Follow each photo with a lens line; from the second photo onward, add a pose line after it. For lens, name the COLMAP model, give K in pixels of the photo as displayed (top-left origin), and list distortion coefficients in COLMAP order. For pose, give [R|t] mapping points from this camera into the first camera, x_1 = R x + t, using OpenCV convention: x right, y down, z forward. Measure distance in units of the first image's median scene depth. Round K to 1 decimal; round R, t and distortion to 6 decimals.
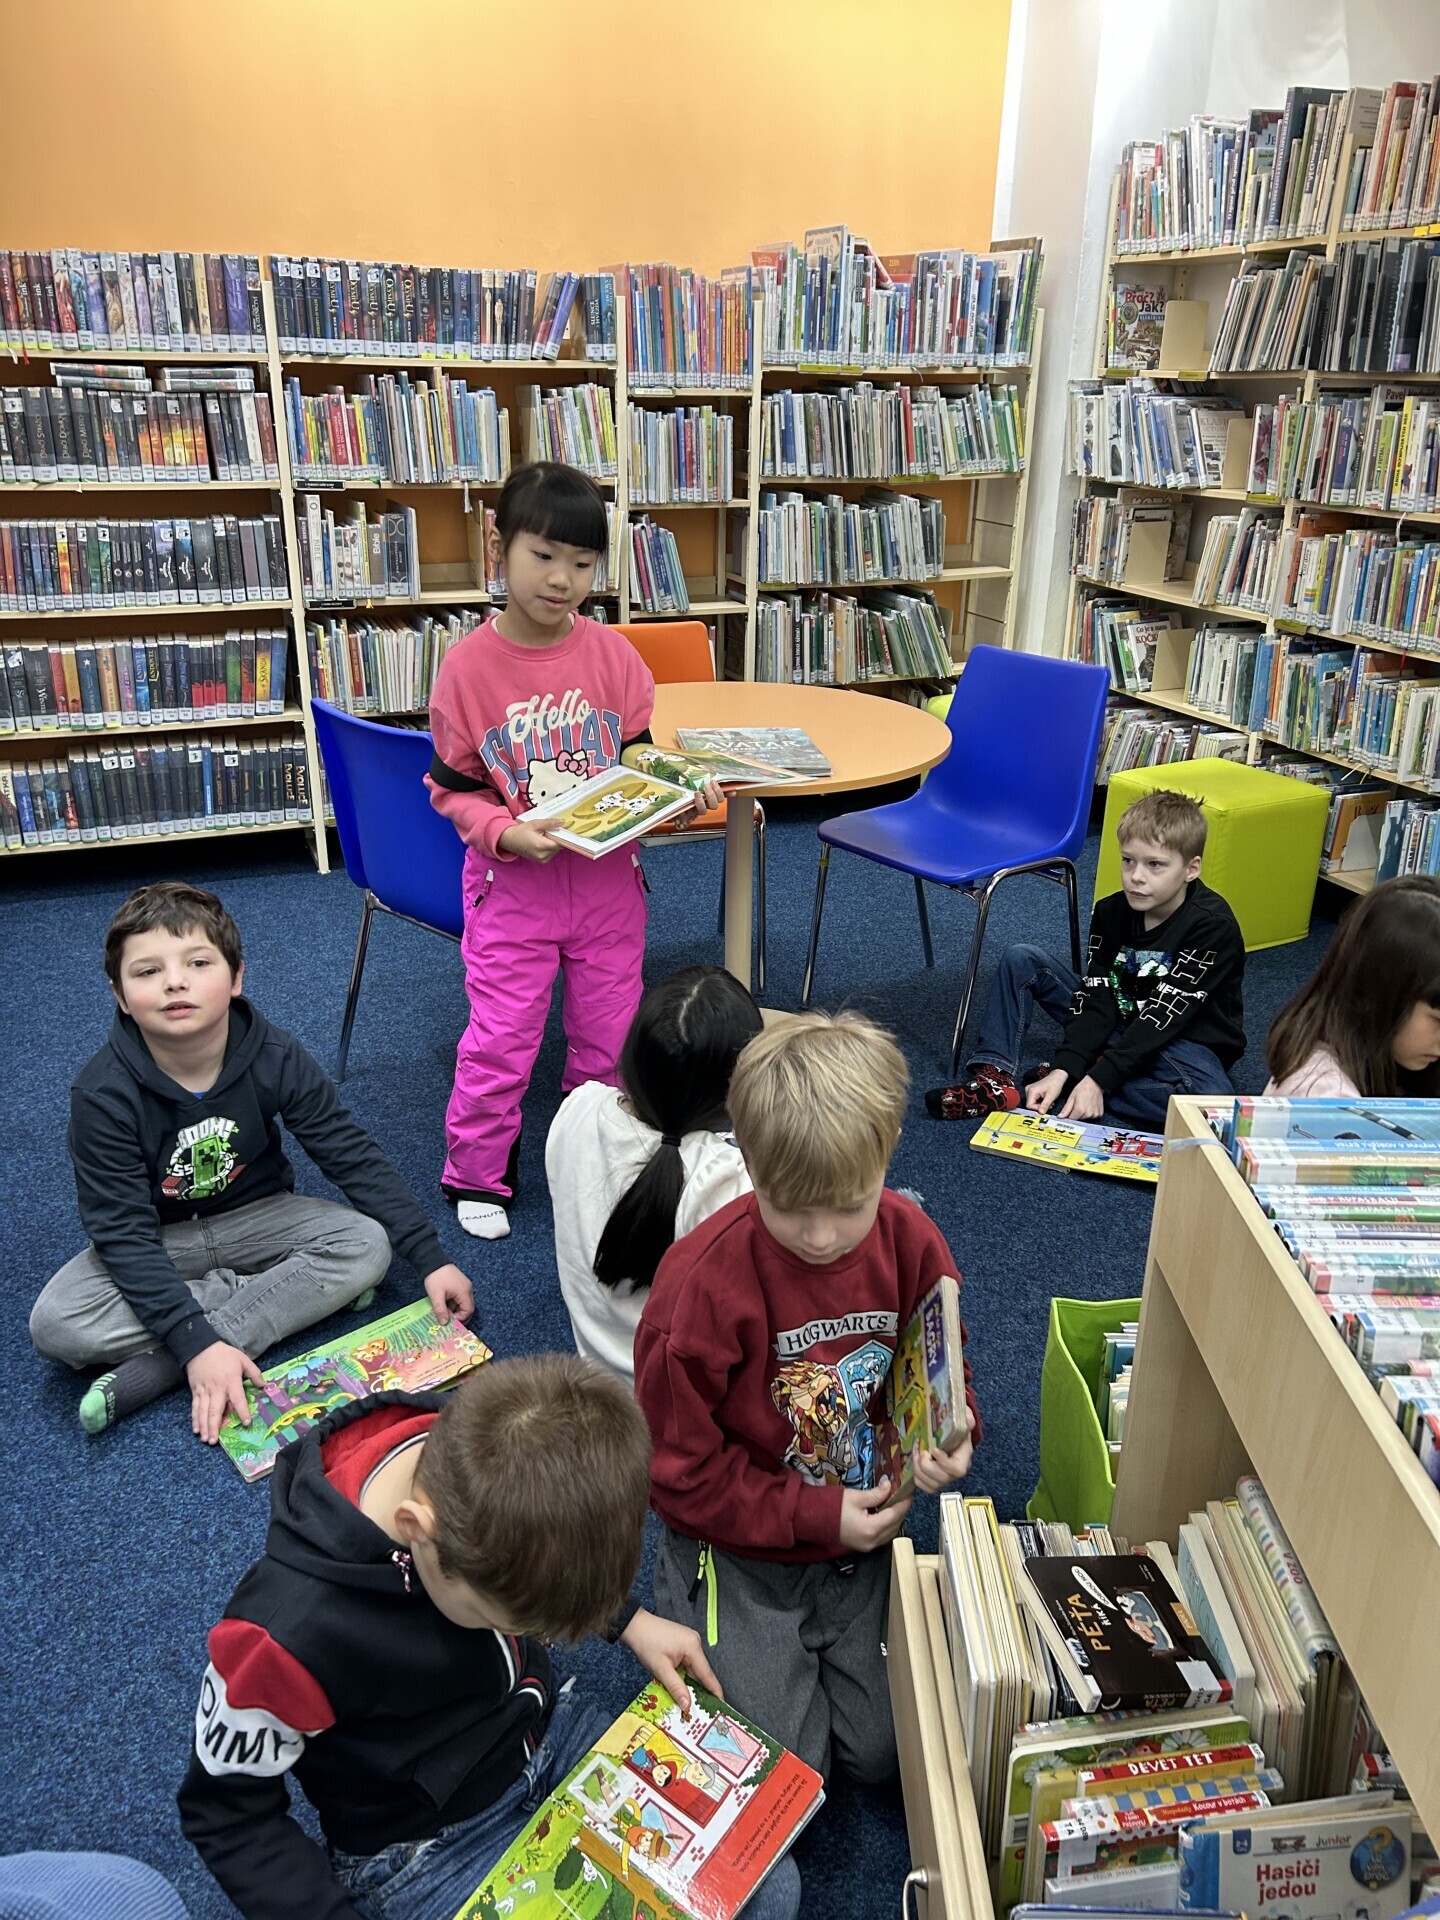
lens RADIAL K [[1443.6, 0, 715.0], [0, 1443.6, 965.9], [0, 0, 1]] dist [0.030259, -0.032092]
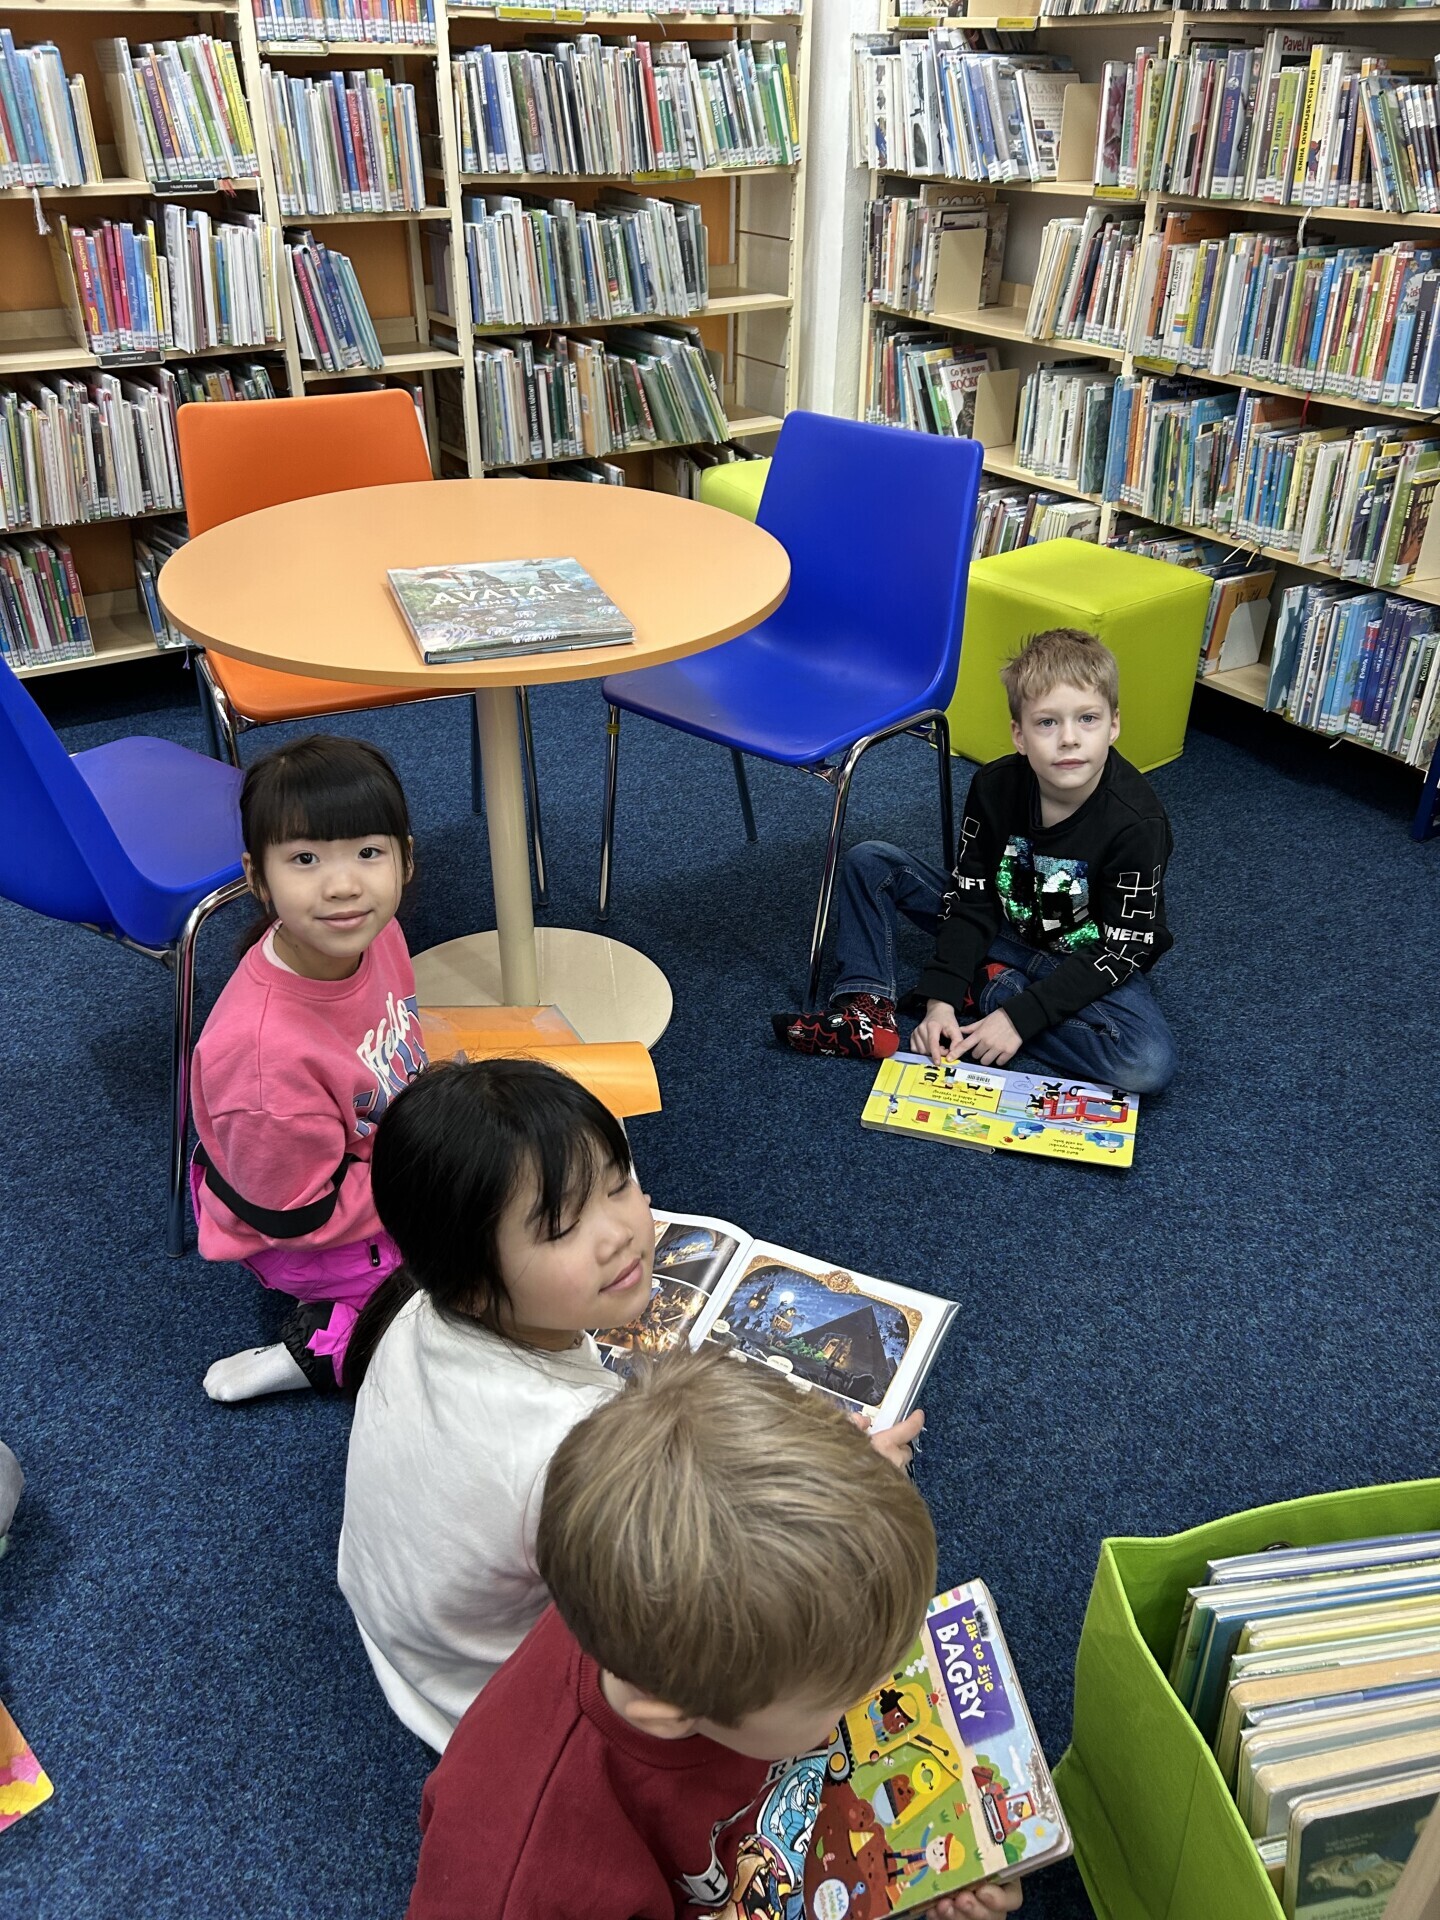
lens RADIAL K [[1443.6, 0, 731.2], [0, 1443.6, 963.9], [0, 0, 1]] dist [0.030259, -0.032092]
pose [[0.979610, -0.107818, 0.169525, -0.002690], [0.078438, 0.982084, 0.171345, -0.061017], [-0.184962, -0.154554, 0.970516, 0.202038]]
